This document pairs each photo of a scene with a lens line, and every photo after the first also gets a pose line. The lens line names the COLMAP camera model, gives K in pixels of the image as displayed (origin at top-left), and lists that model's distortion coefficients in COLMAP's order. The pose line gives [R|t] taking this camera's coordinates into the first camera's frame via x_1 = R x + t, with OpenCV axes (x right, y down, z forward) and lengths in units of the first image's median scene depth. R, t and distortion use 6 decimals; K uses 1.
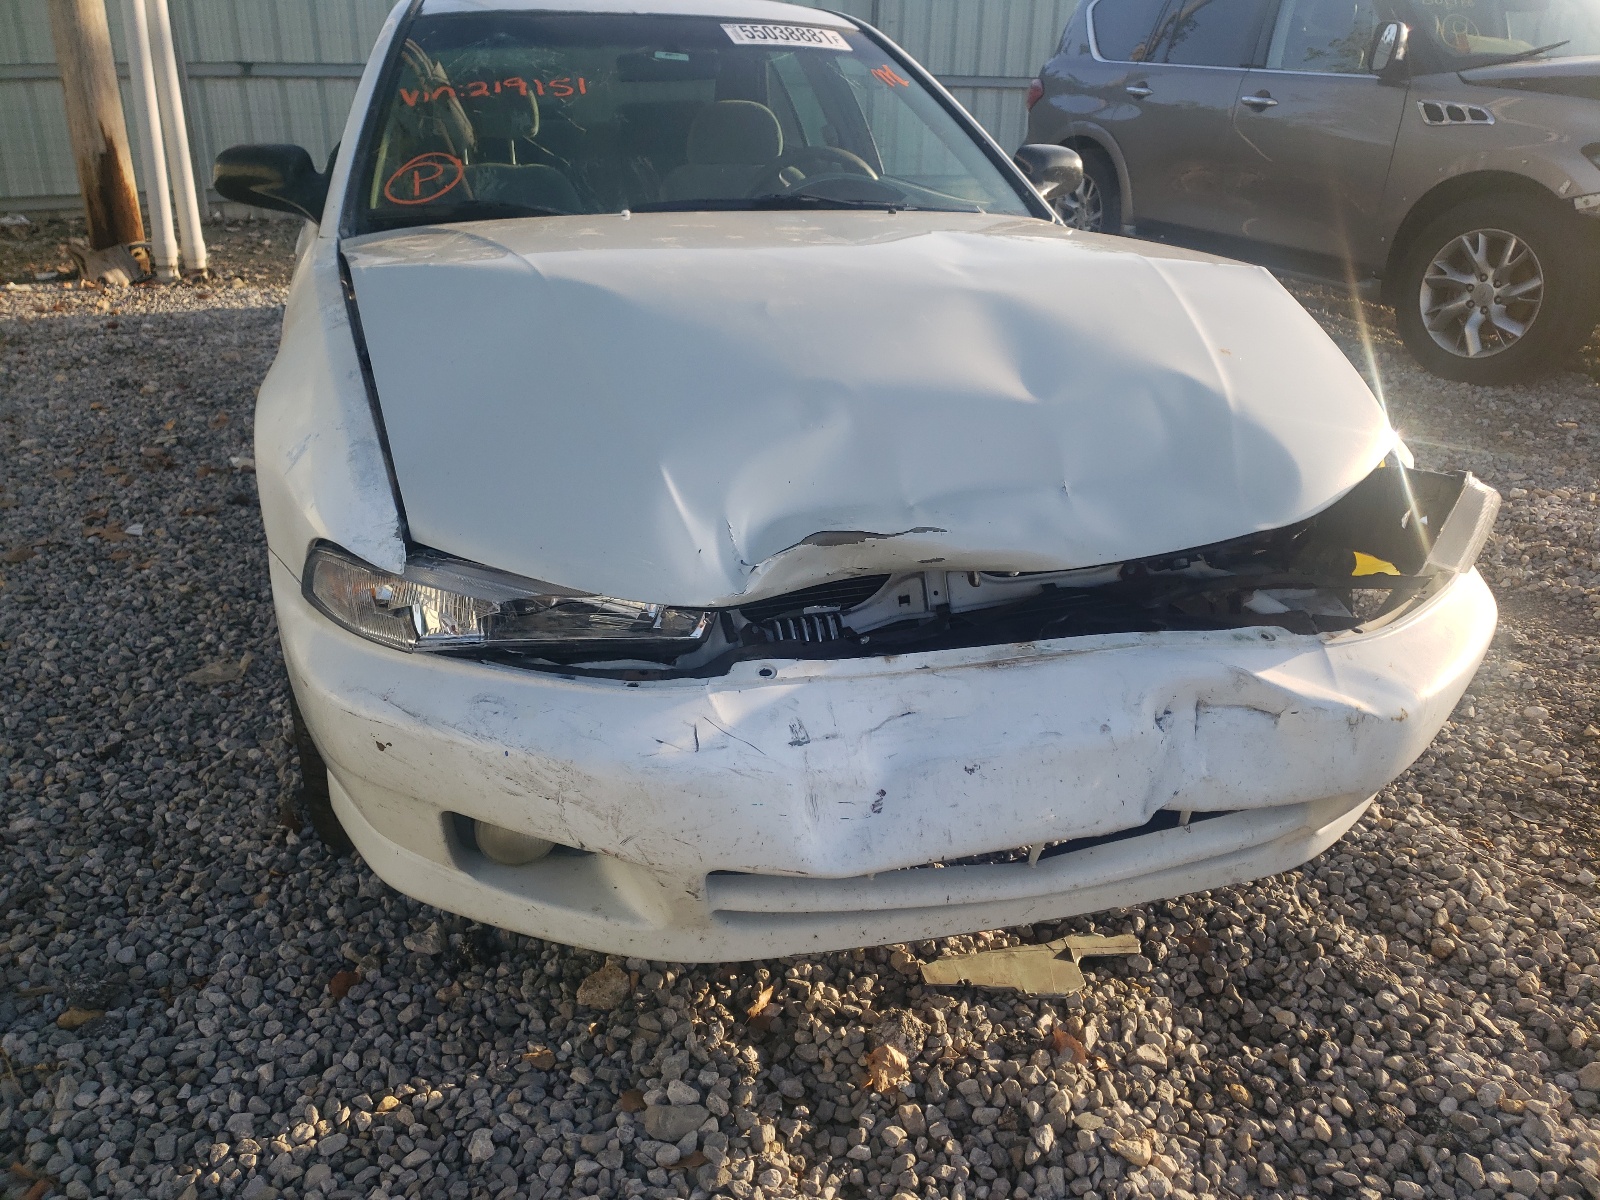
lens RADIAL K [[1231.1, 0, 799.6], [0, 1231.1, 593.1], [0, 0, 1]] dist [0.010294, 0.001767]
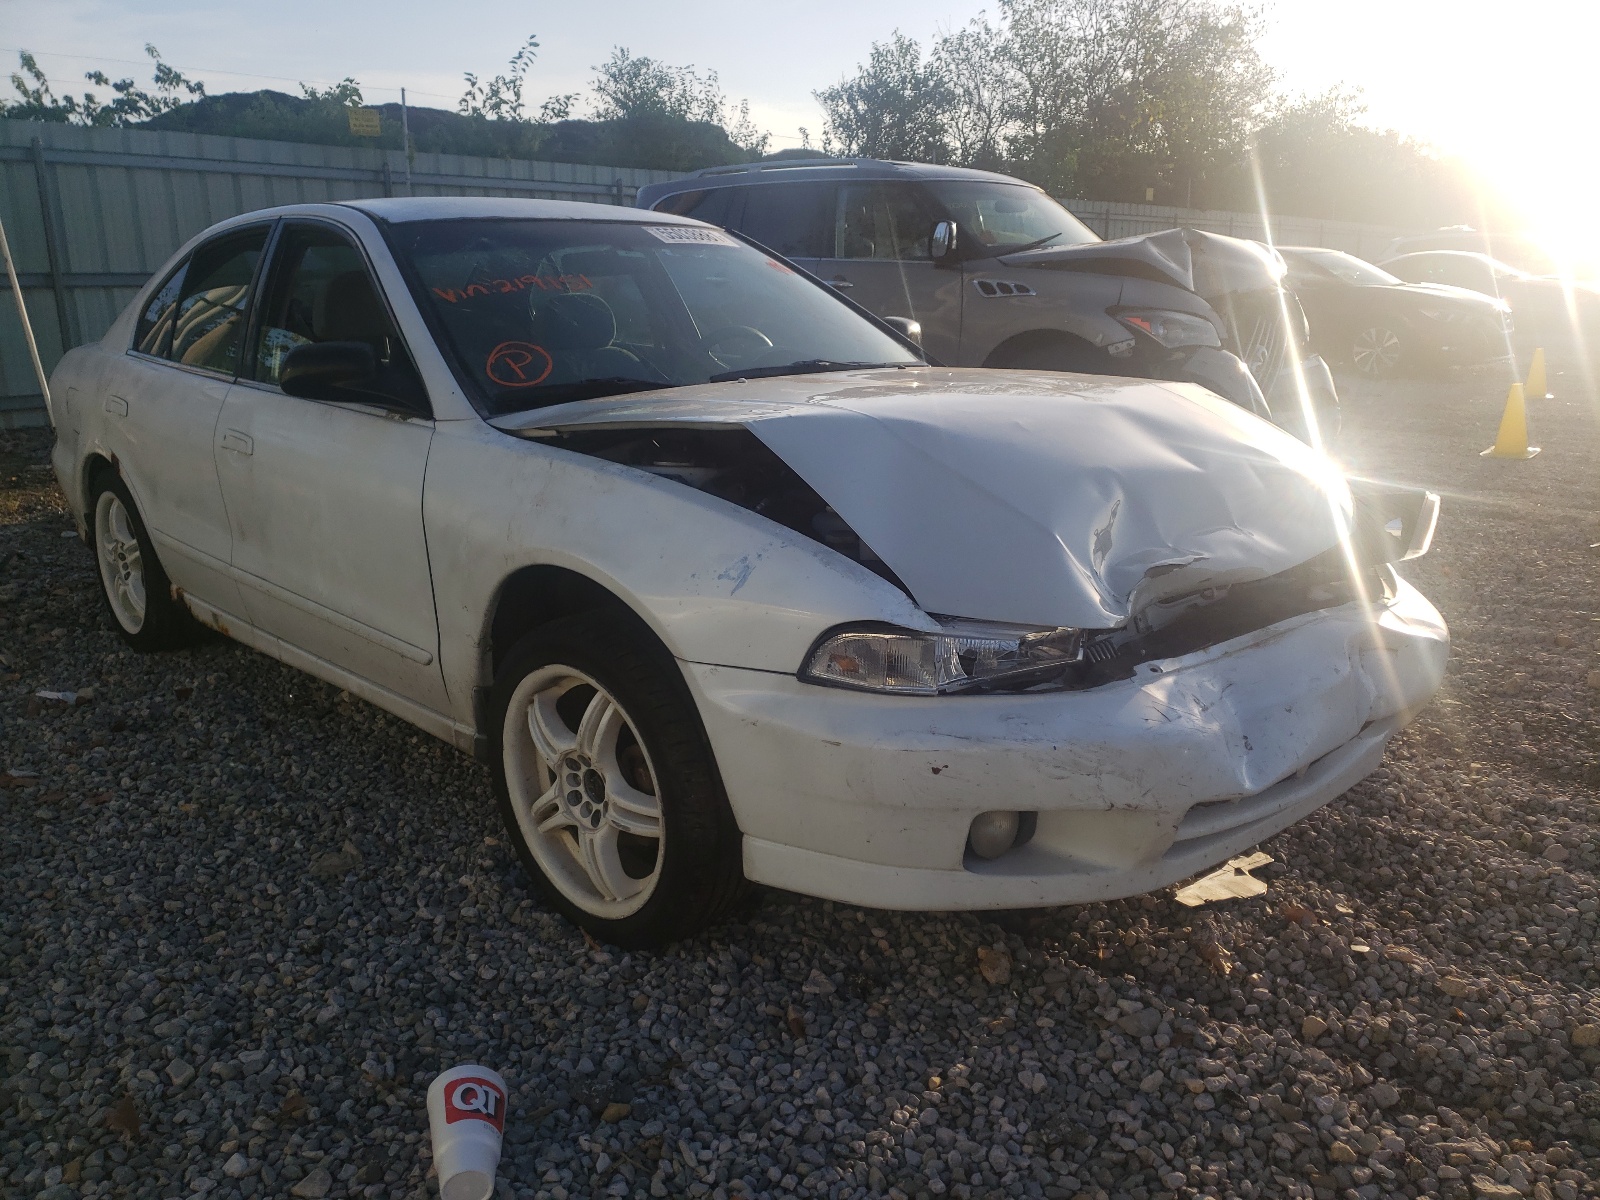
lens RADIAL K [[1231.1, 0, 796.7], [0, 1231.1, 605.1], [0, 0, 1]] dist [0.010294, 0.001767]
pose [[0.902490, -0.137343, 0.408225, -0.861795], [0.189275, 0.977840, -0.089461, 0.036208], [-0.386892, 0.158005, 0.908487, -0.121388]]
